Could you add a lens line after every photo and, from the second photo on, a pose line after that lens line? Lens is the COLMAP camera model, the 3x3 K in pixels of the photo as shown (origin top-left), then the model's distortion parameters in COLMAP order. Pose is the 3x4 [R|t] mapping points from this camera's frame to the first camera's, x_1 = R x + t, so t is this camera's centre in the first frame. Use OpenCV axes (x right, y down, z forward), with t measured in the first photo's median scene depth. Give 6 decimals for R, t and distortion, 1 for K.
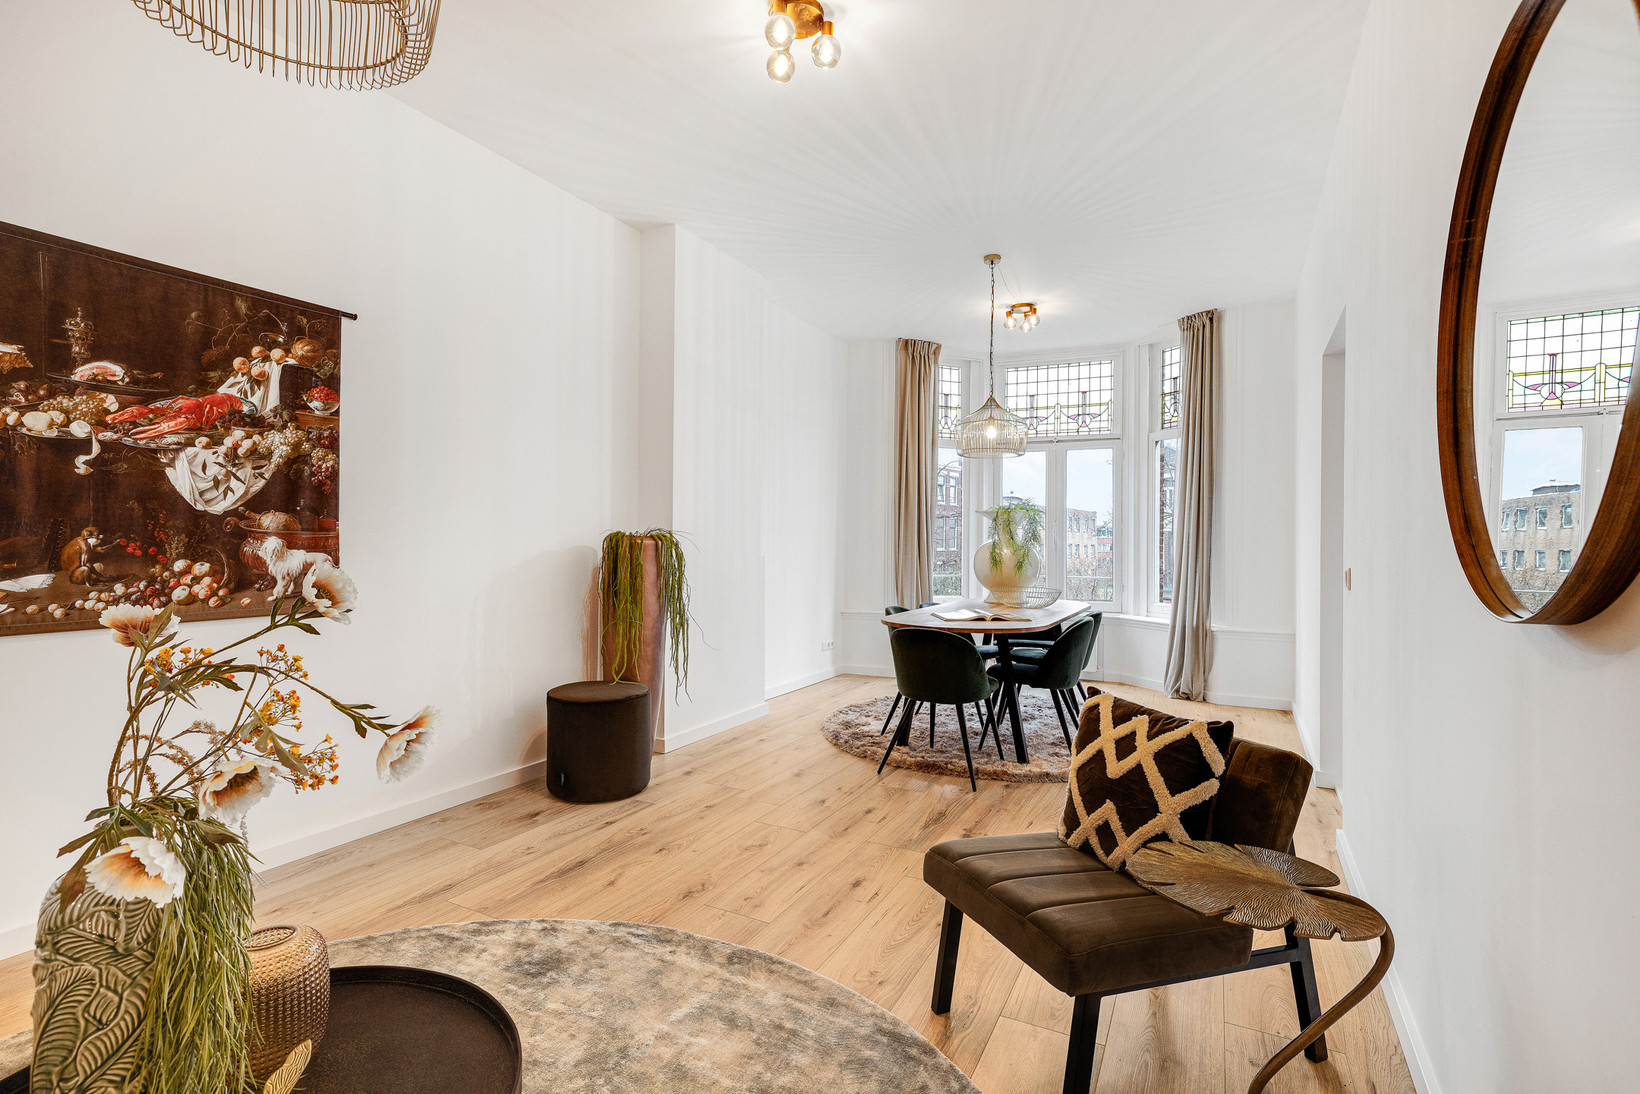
lens RADIAL K [[764.6, 0, 805.4], [0, 764.6, 548.6], [0, 0, 1]] dist [-0.000180, -0.000128]
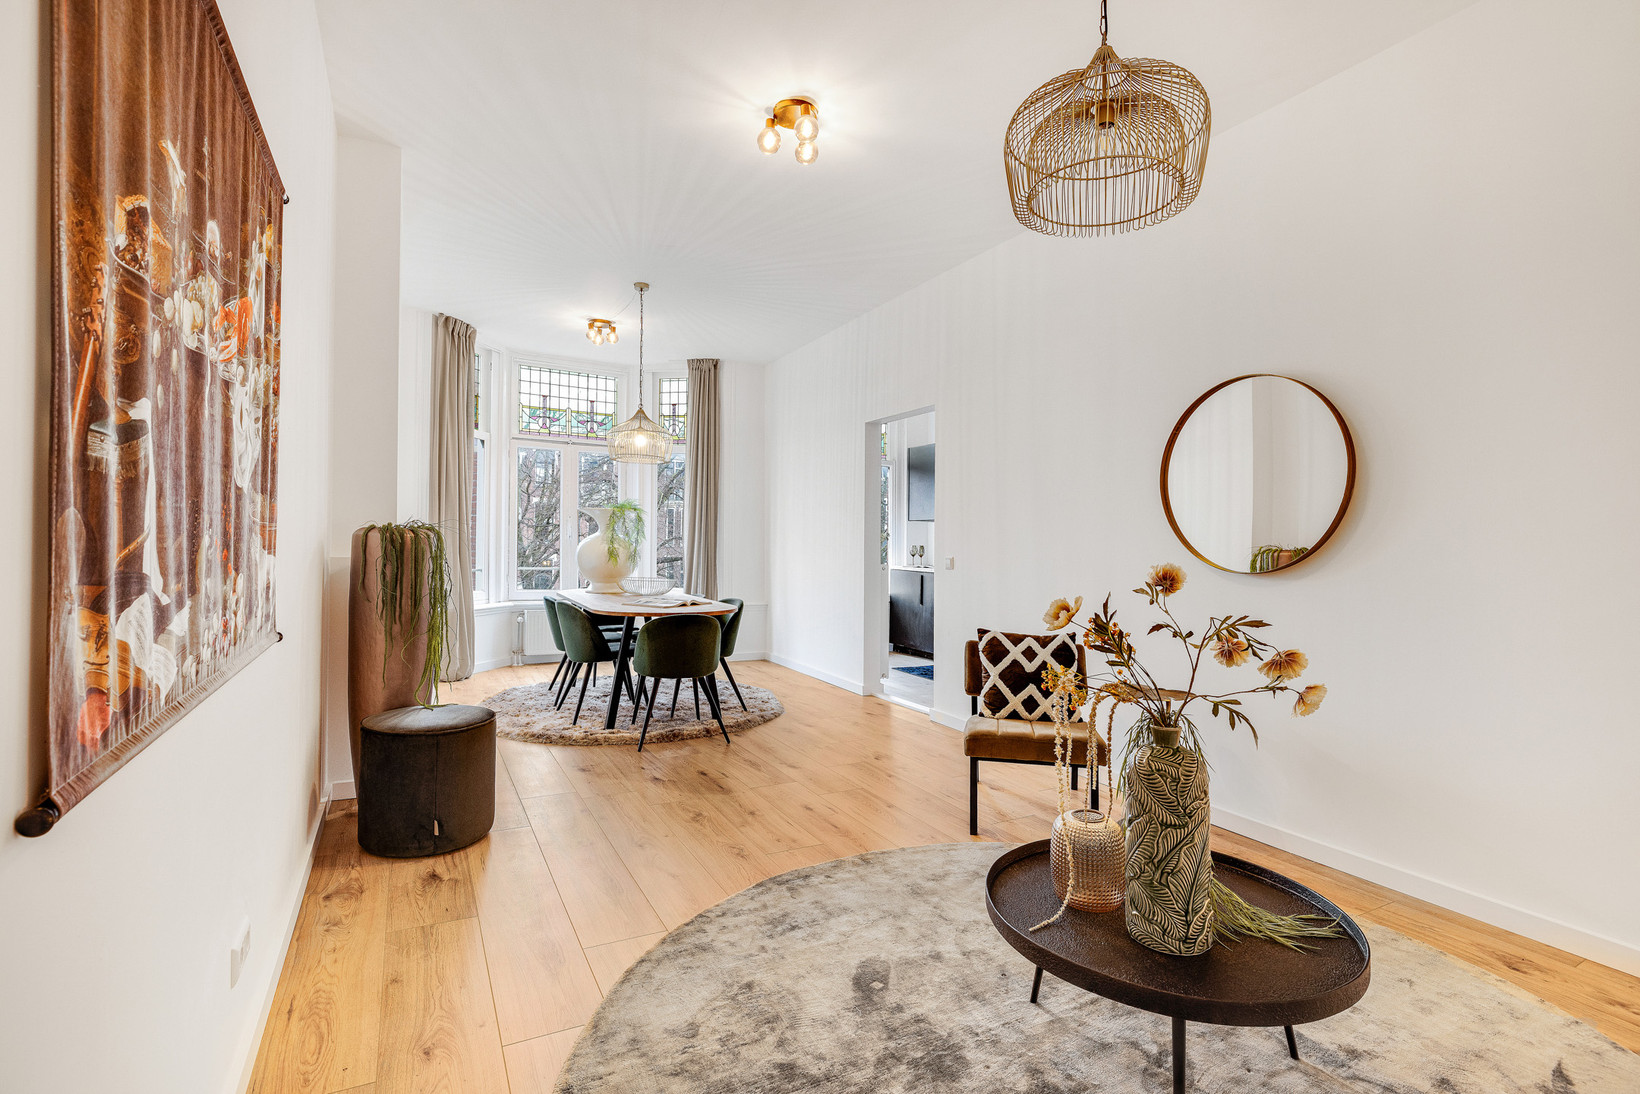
lens RADIAL K [[778.6, 0, 812.0], [0, 778.6, 540.2], [0, 0, 1]] dist [-0.001614, -0.000475]
pose [[0.559851, 0.004046, 0.828583, -0.914397], [-0.005604, 0.999984, -0.001097, -0.008913], [-0.828574, -0.004030, 0.559865, 0.239313]]
